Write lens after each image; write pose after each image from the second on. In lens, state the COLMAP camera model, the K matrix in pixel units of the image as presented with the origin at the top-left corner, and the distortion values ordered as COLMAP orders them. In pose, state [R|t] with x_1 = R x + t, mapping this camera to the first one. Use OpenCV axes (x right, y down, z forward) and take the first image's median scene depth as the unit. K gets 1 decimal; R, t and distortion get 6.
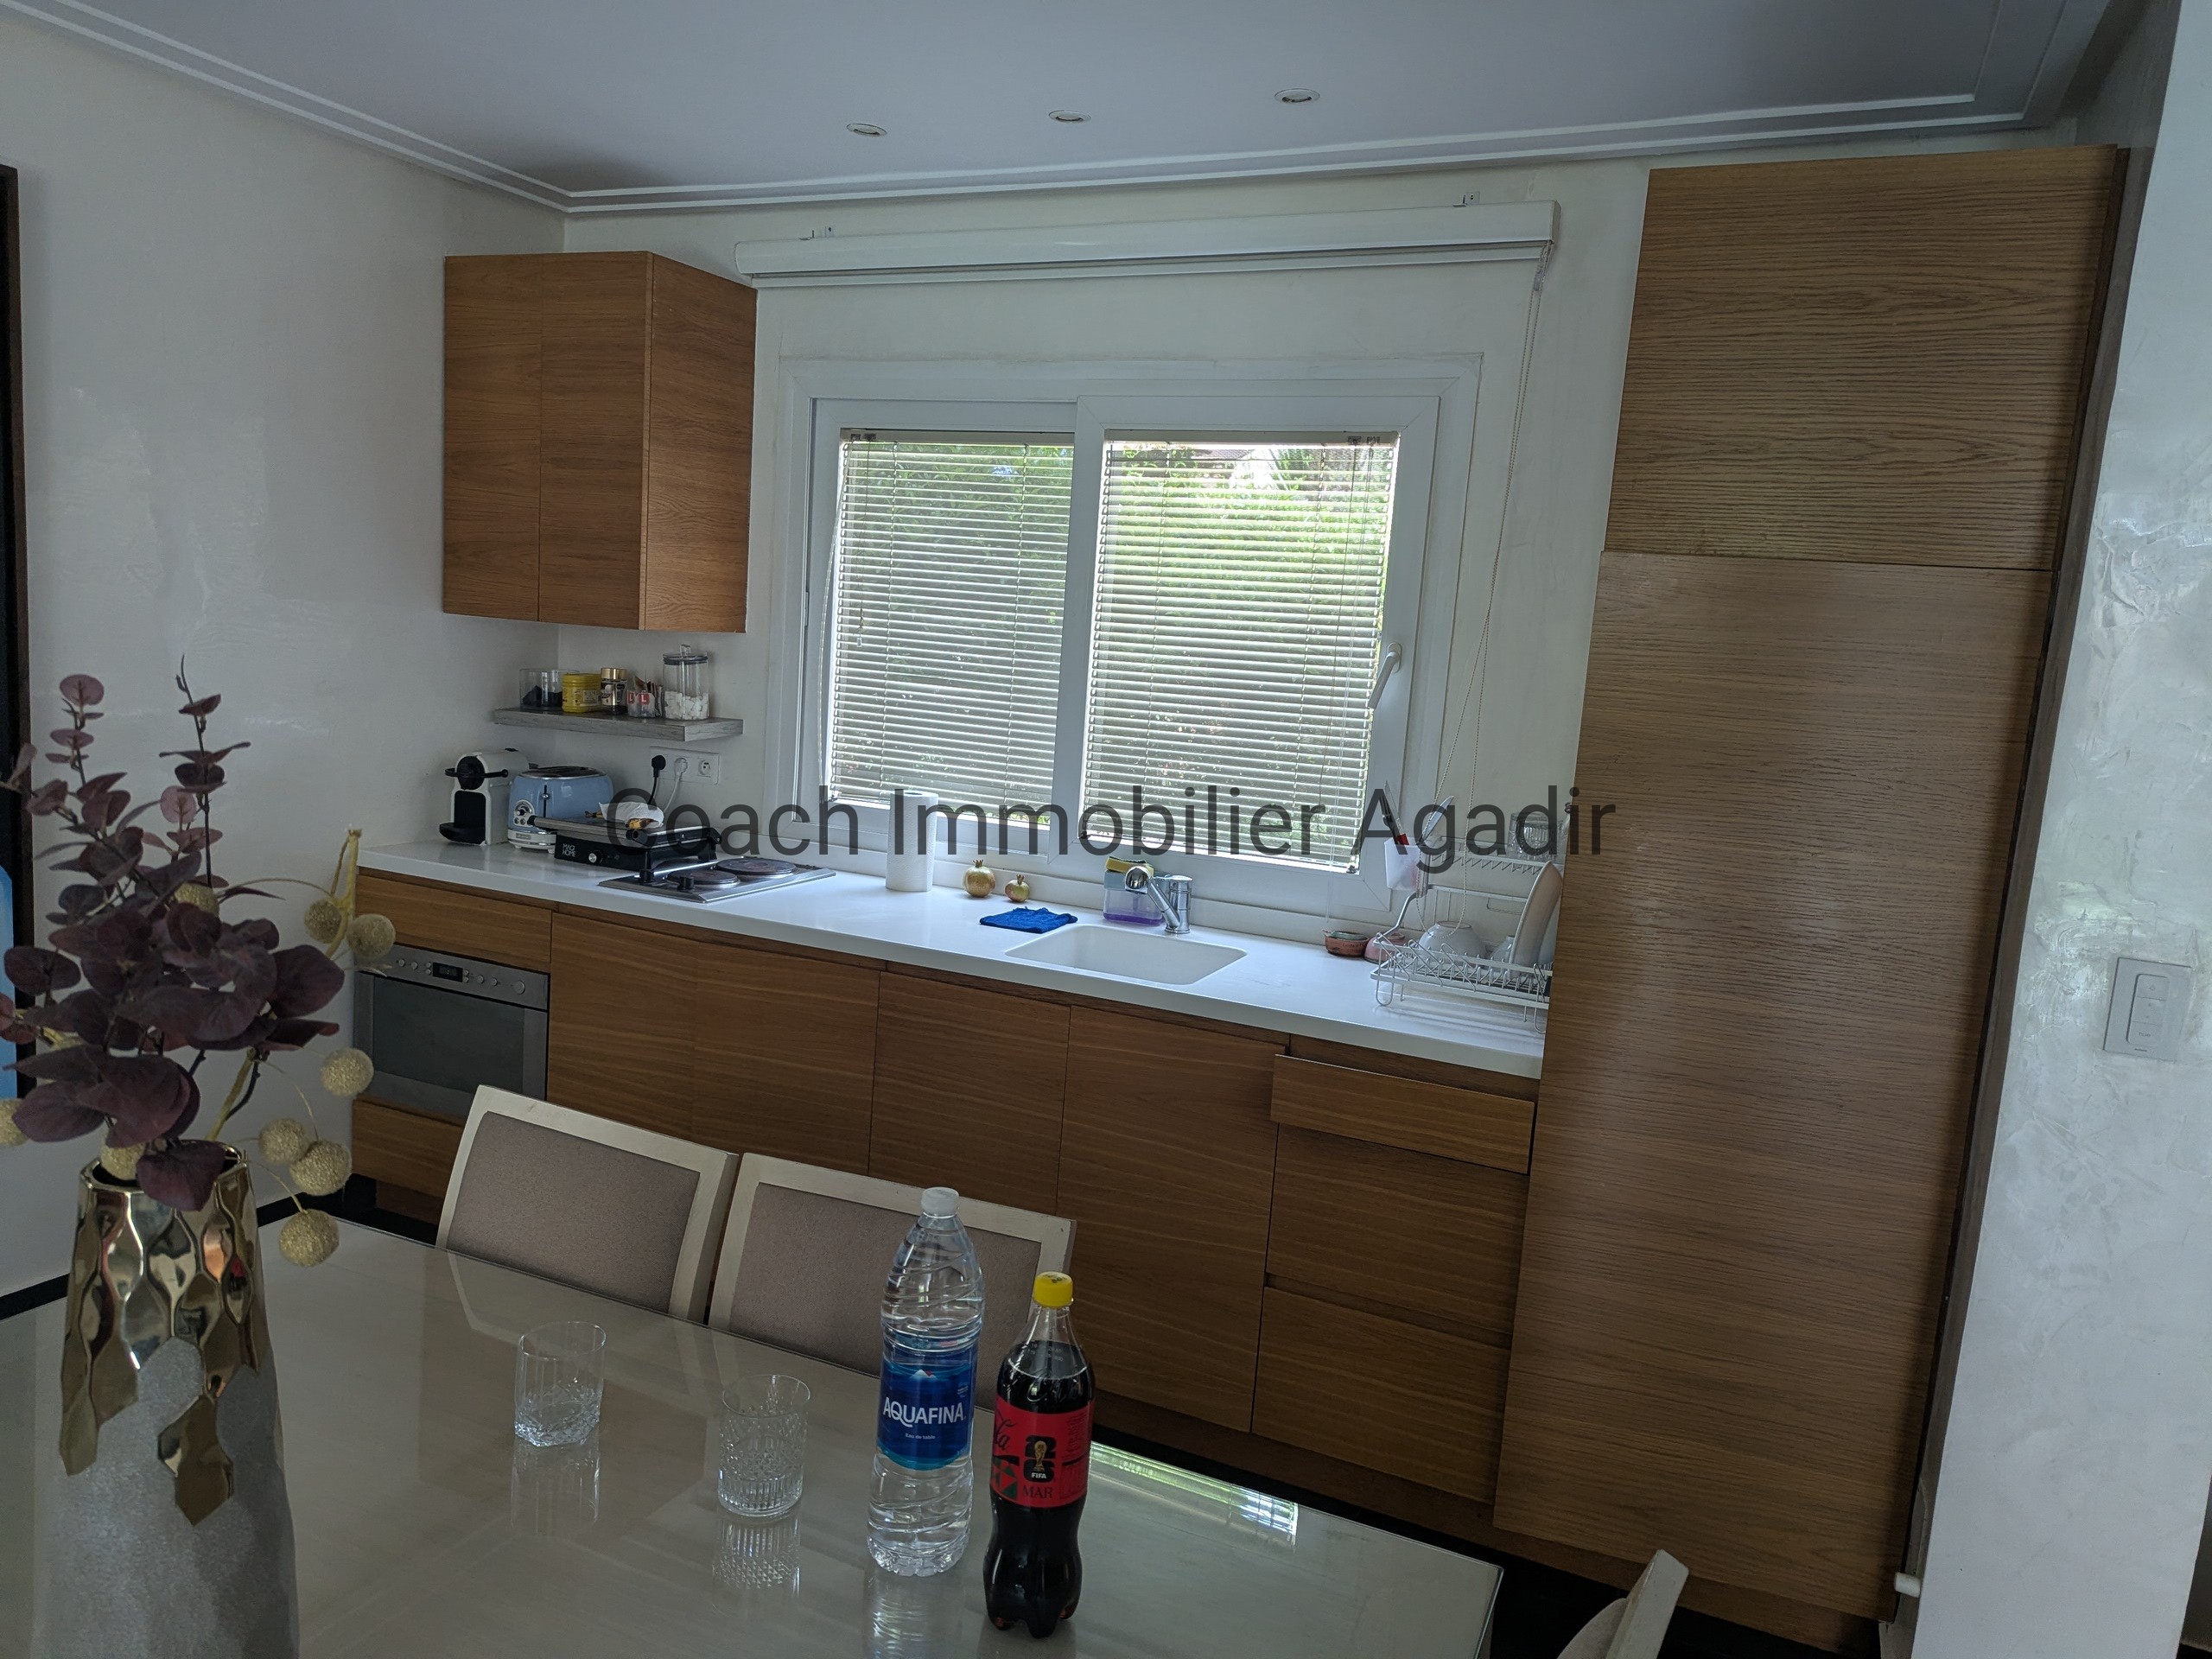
lens RADIAL K [[1543.0, 0, 1106.0], [0, 1543.0, 829.5], [0, 0, 1]] dist [0.059244, -0.071588]
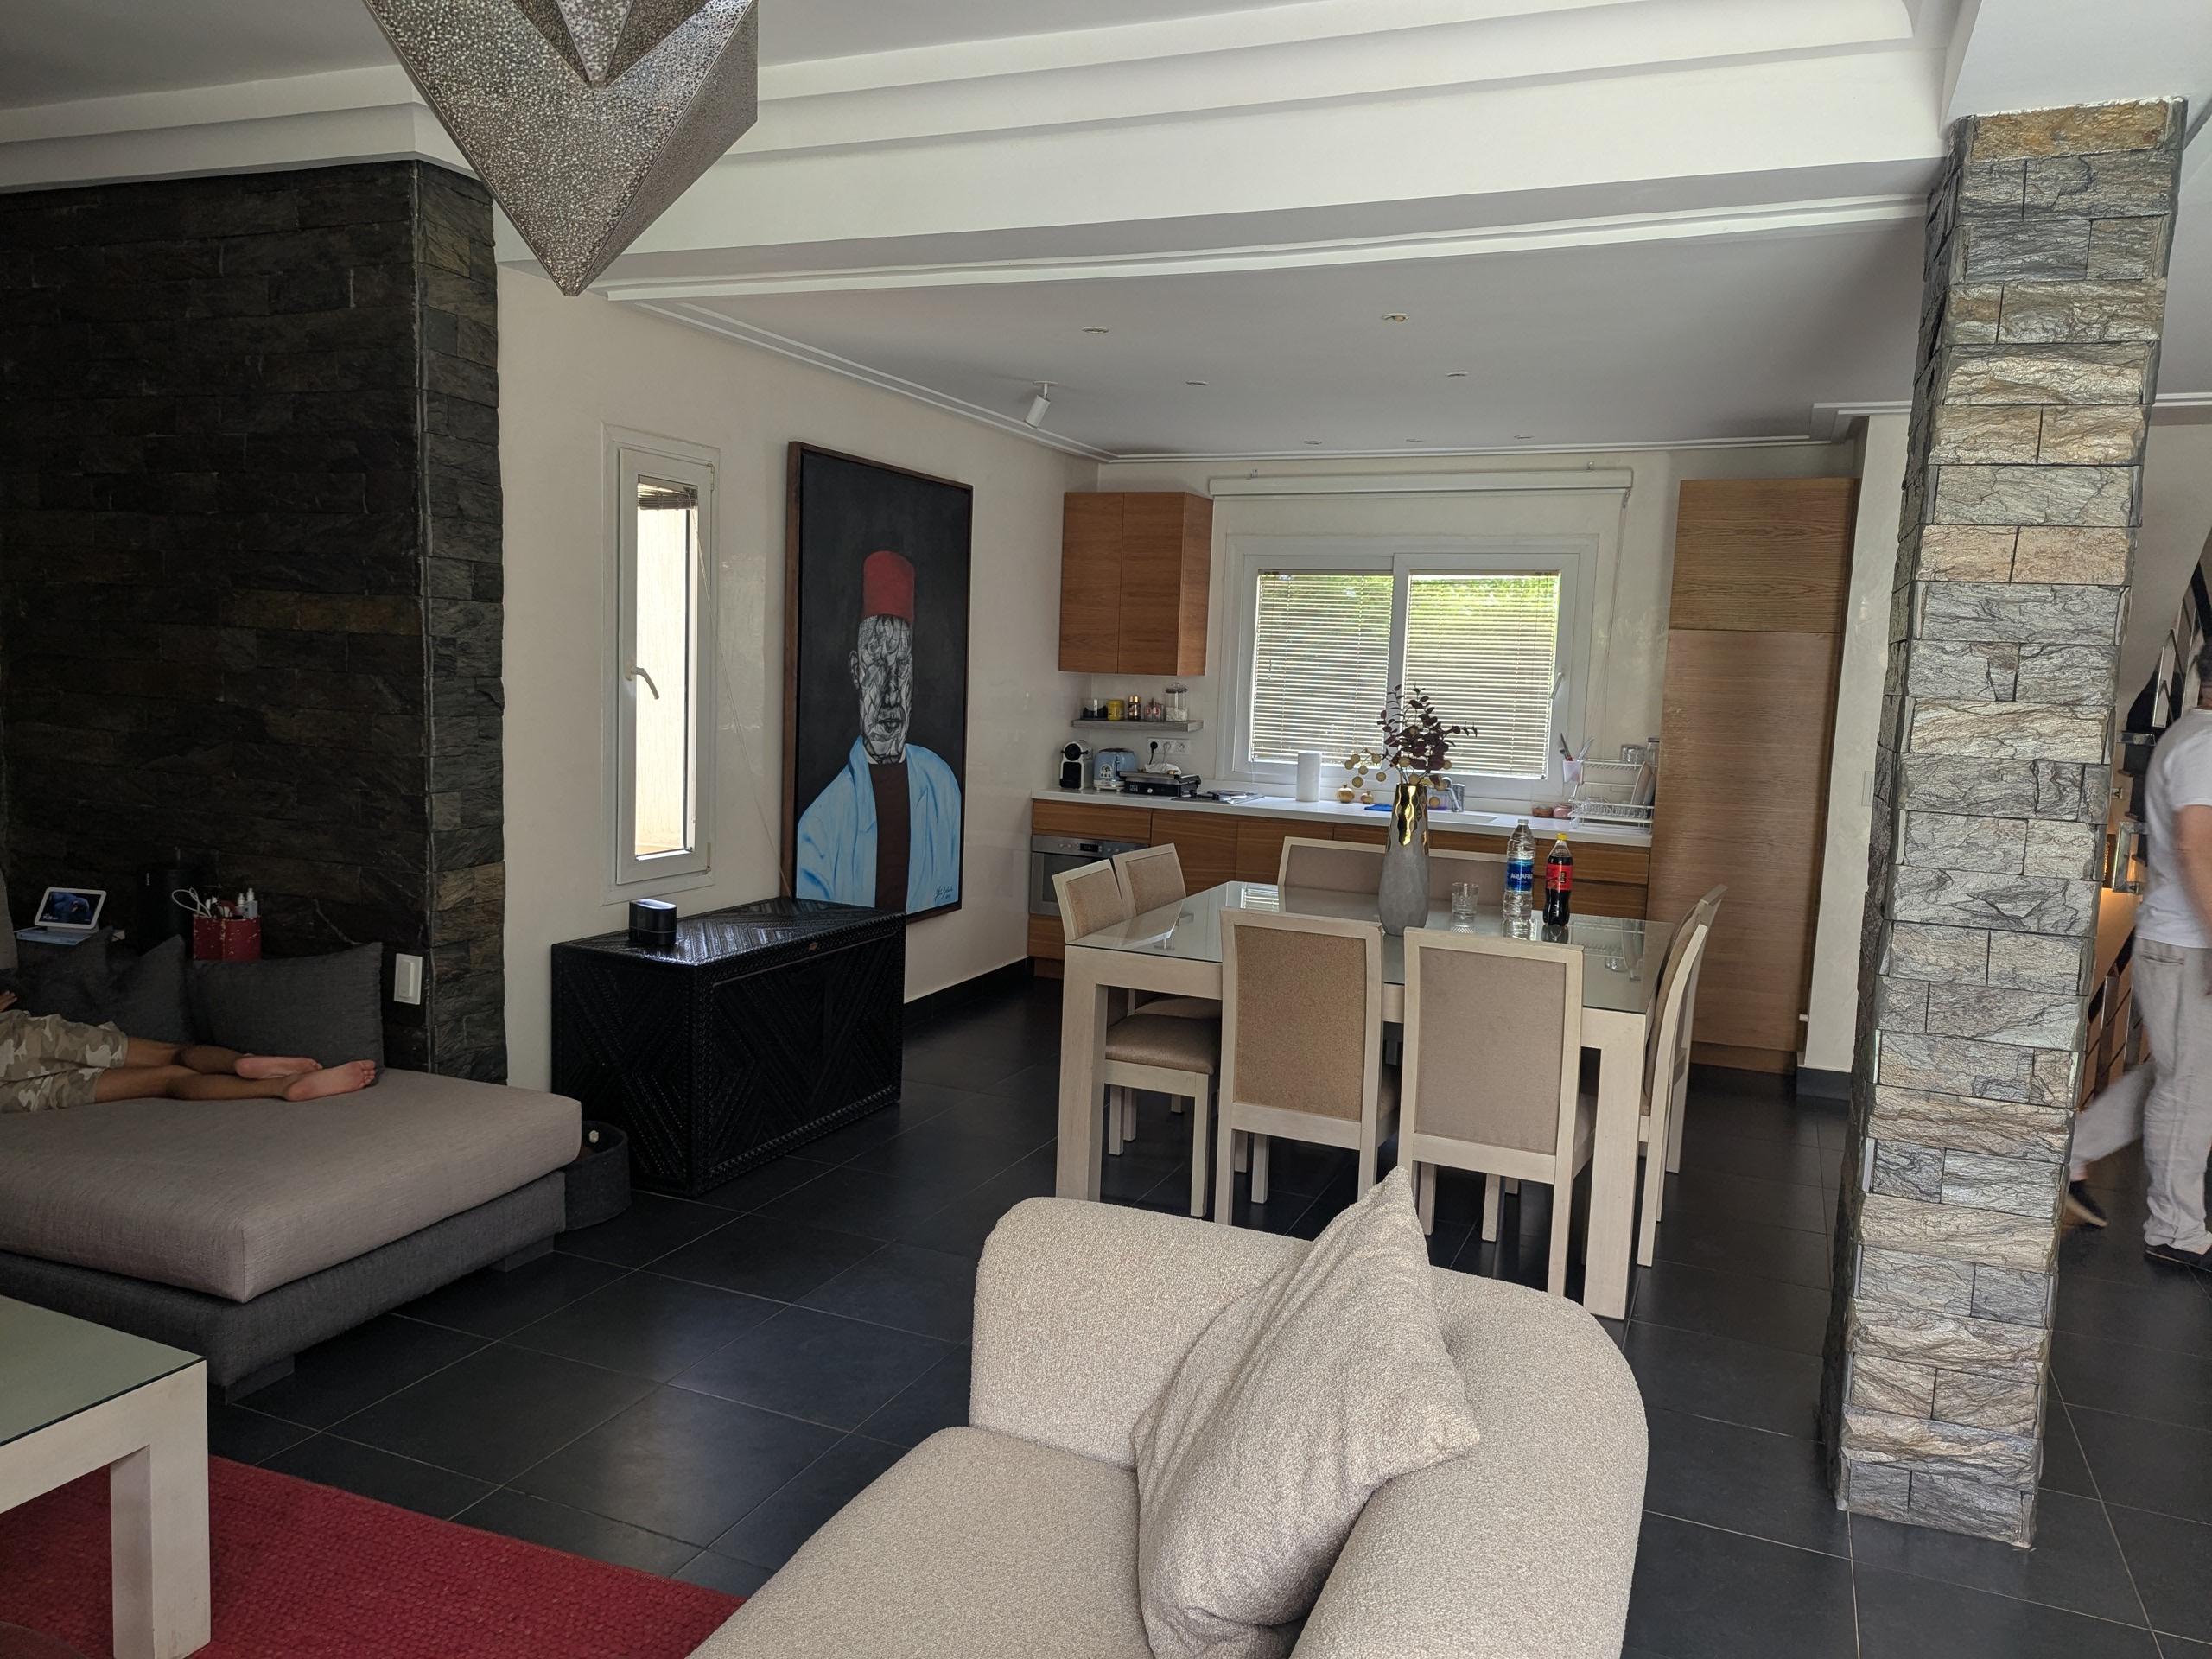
lens RADIAL K [[1543.0, 0, 1106.0], [0, 1543.0, 829.5], [0, 0, 1]] dist [0.059244, -0.071588]
pose [[0.999335, -0.036076, 0.005343, -0.393222], [0.036179, 0.999132, -0.020624, 0.105024], [-0.004594, 0.020804, 0.999773, -0.961909]]
